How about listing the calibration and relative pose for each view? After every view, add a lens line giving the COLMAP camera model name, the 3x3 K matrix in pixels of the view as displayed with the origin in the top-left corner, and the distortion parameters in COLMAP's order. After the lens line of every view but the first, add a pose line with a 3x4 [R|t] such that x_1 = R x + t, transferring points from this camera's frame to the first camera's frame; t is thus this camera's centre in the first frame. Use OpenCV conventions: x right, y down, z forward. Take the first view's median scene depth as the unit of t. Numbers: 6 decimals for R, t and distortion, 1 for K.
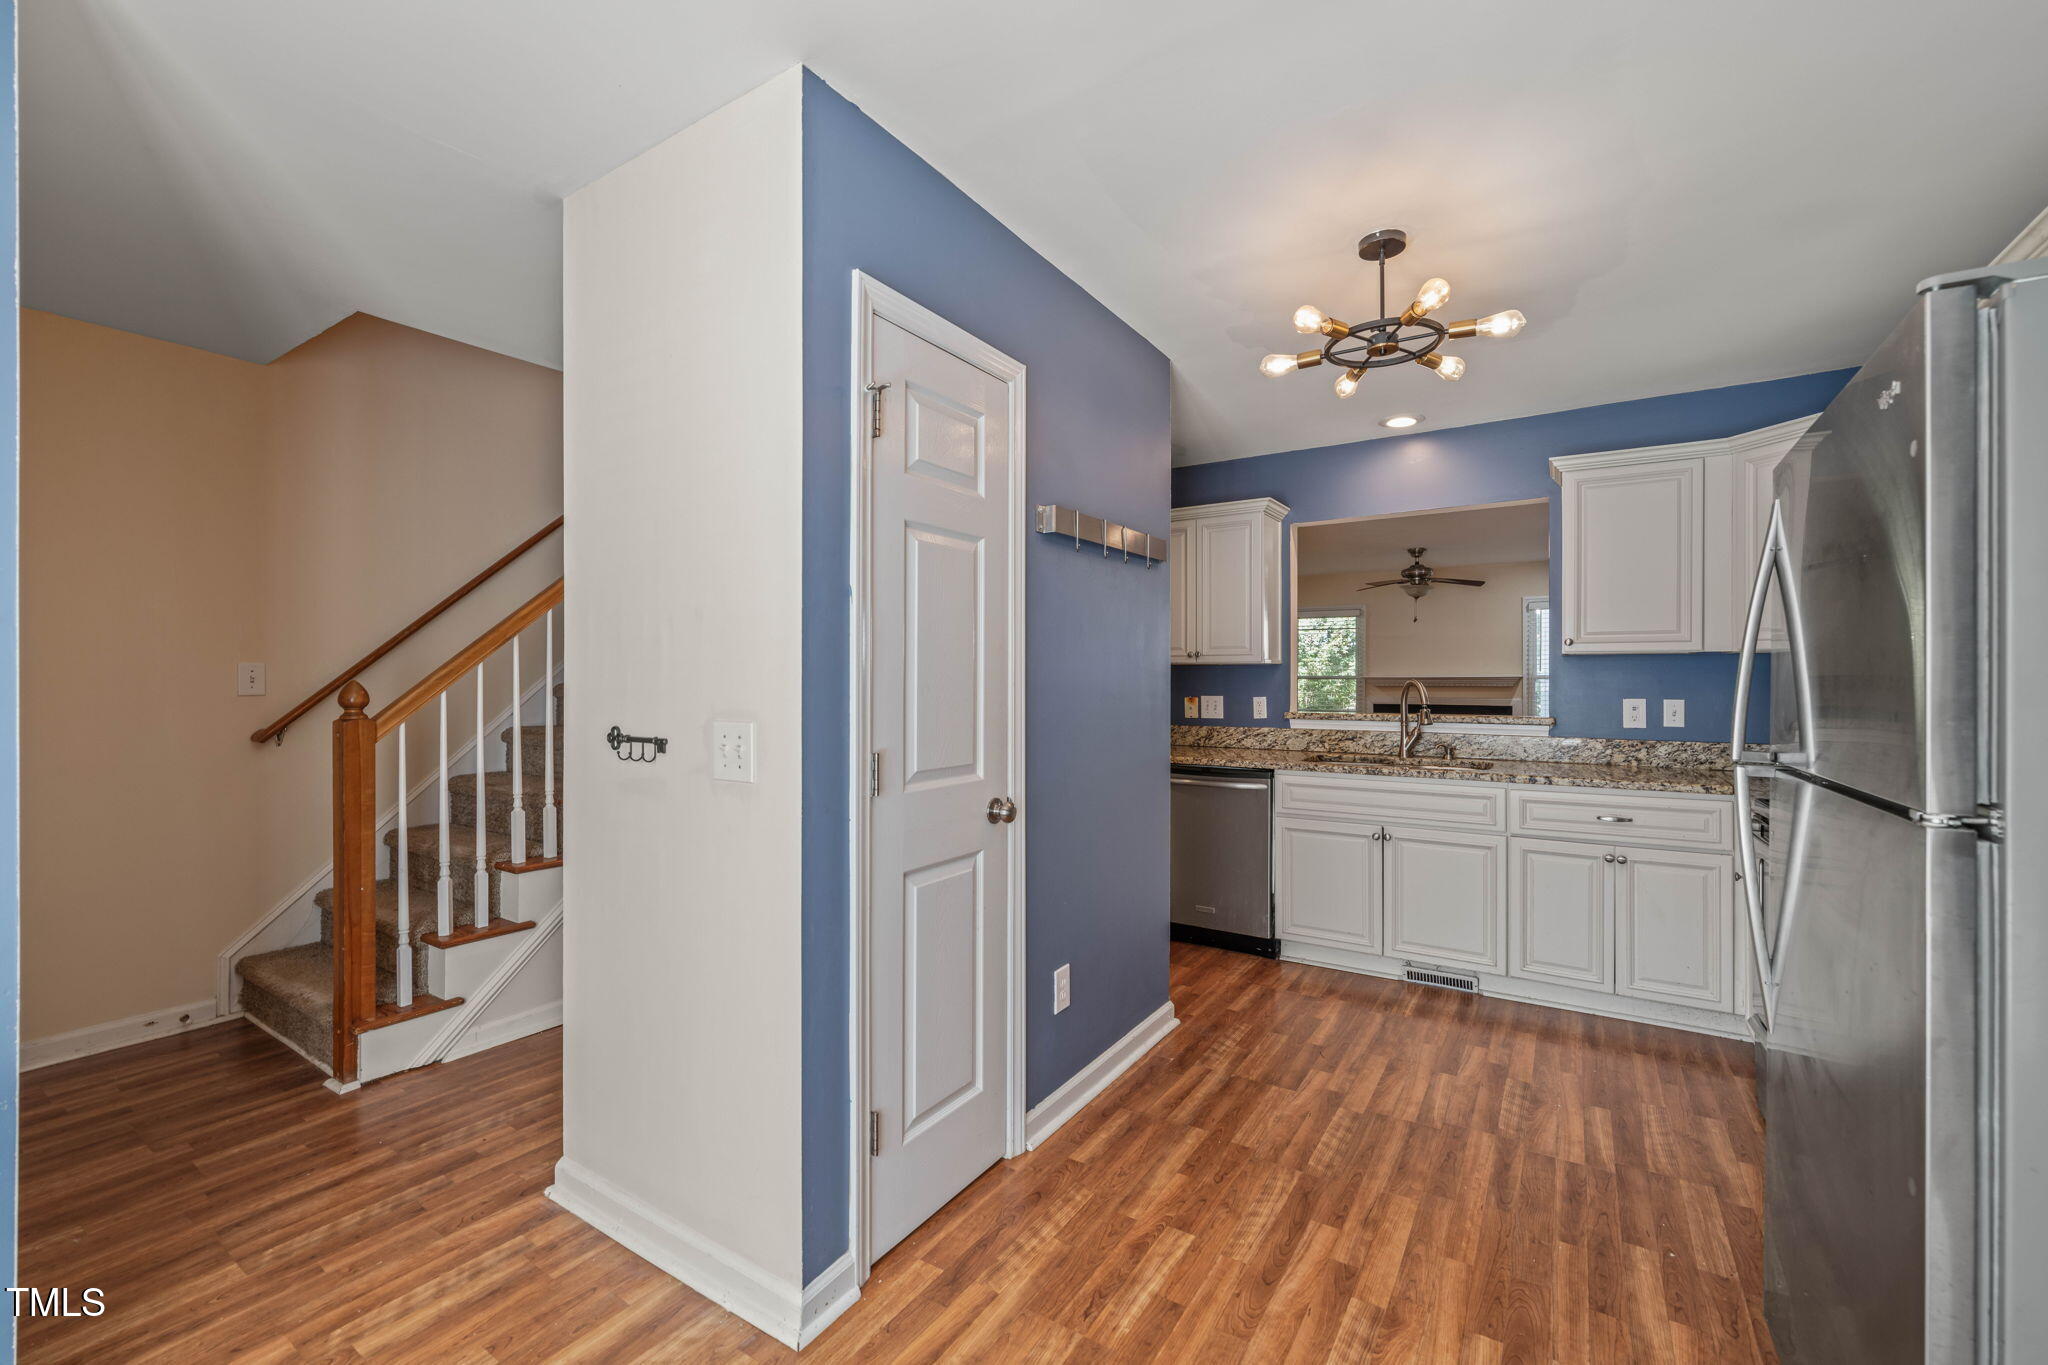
lens RADIAL K [[837.6, 0, 1031.3], [0, 837.6, 677.5], [0, 0, 1]] dist [0.001498, -0.001288]
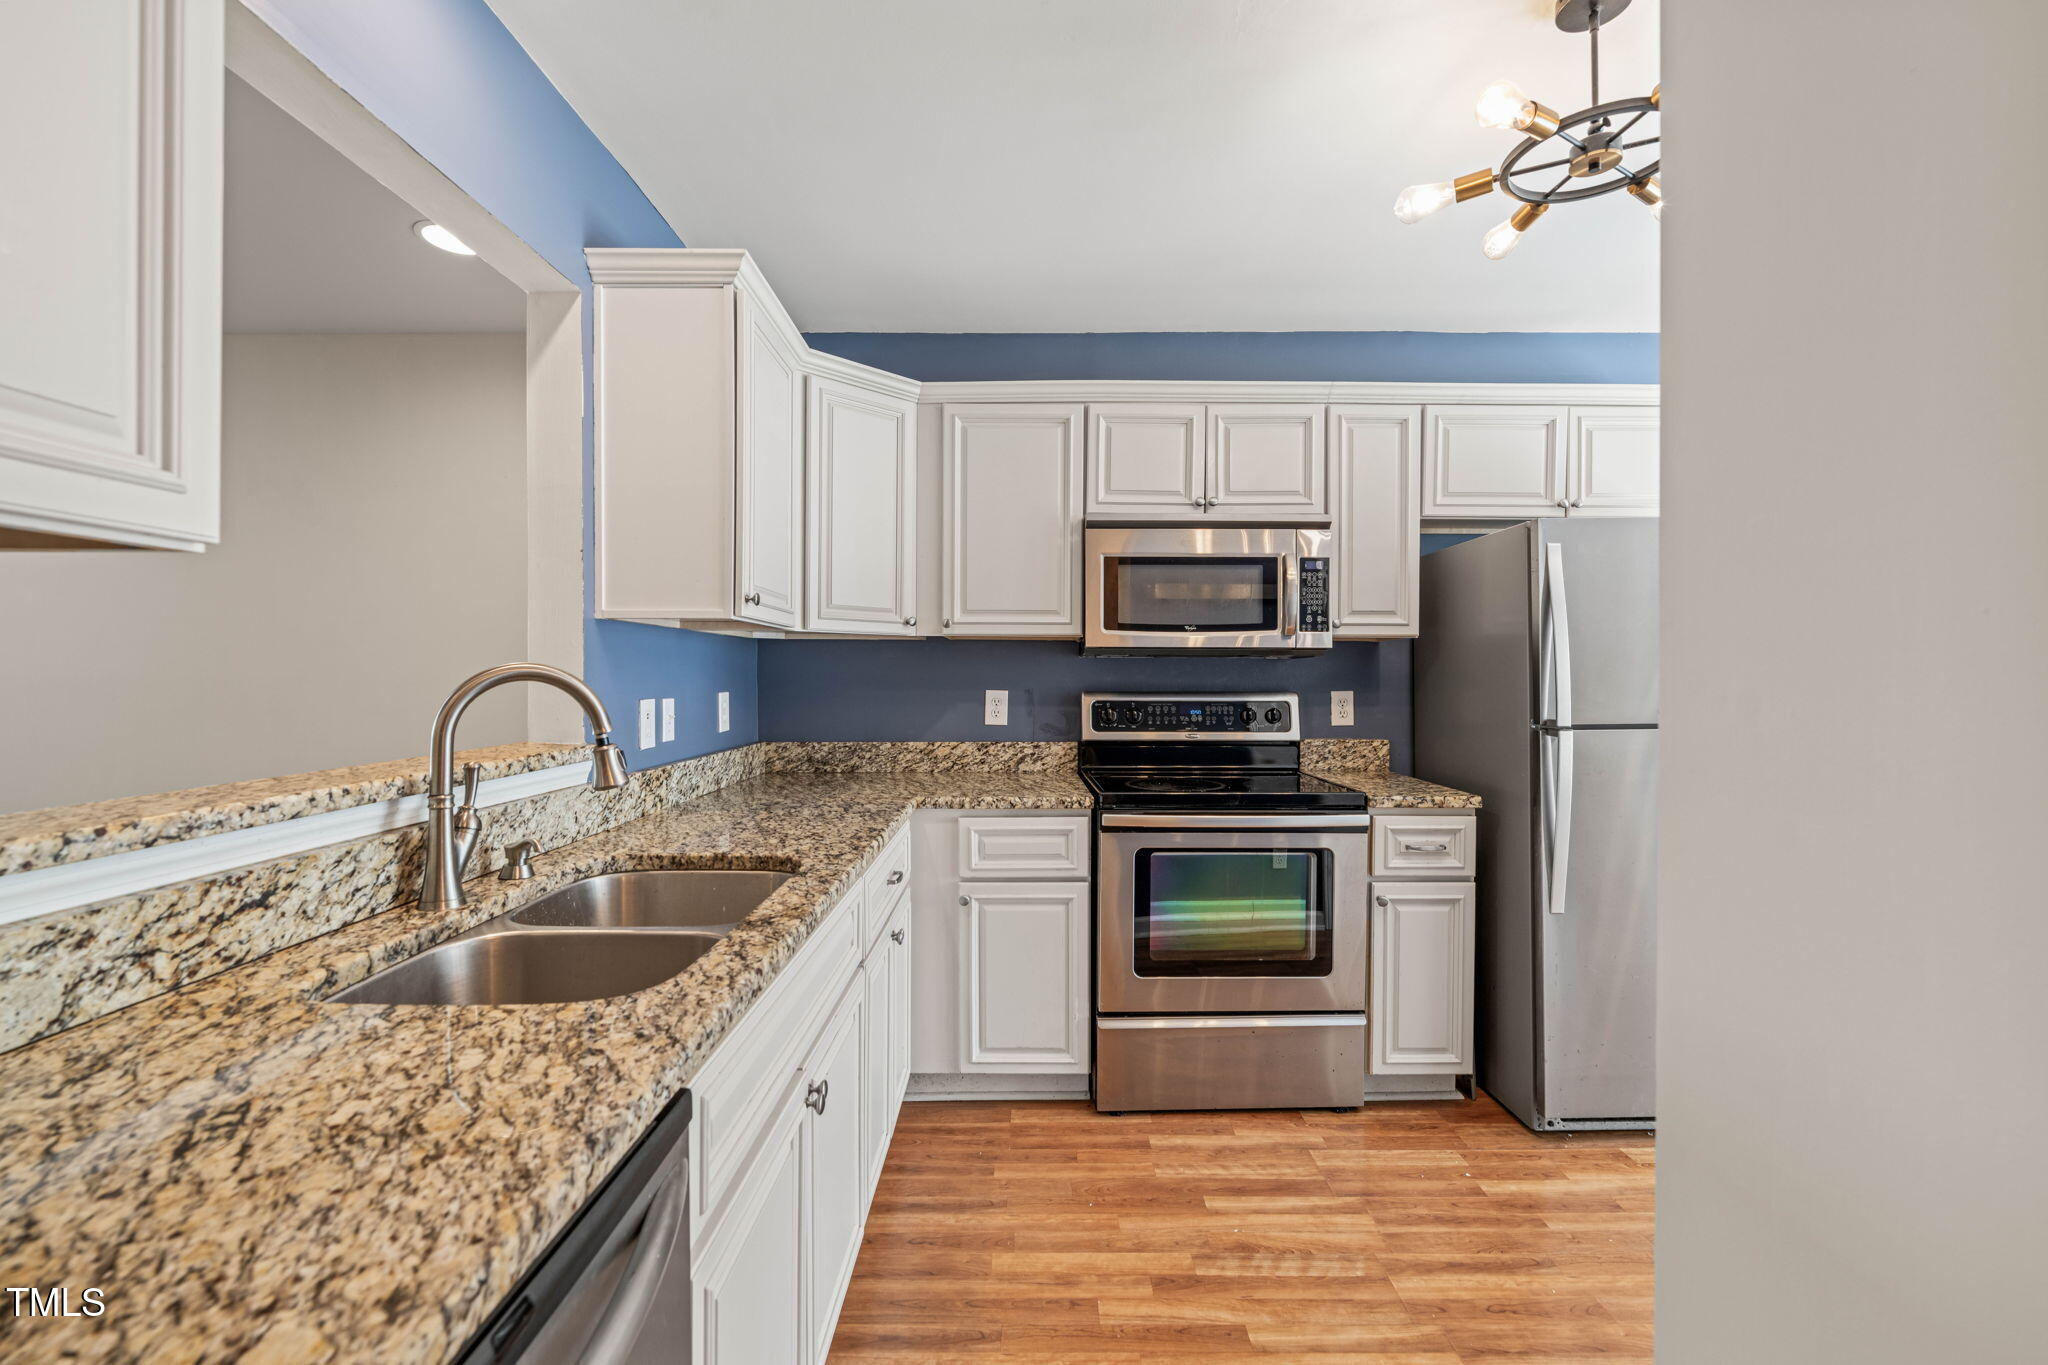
lens RADIAL K [[876.3, 0, 1027.3], [0, 876.3, 681.7], [0, 0, 1]] dist [-0.001533, 0.003338]
pose [[-0.543934, -0.007891, 0.839091, 0.062025], [-0.002071, 0.999965, 0.008062, 0.008974], [-0.839125, 0.002647, -0.543932, 1.338648]]
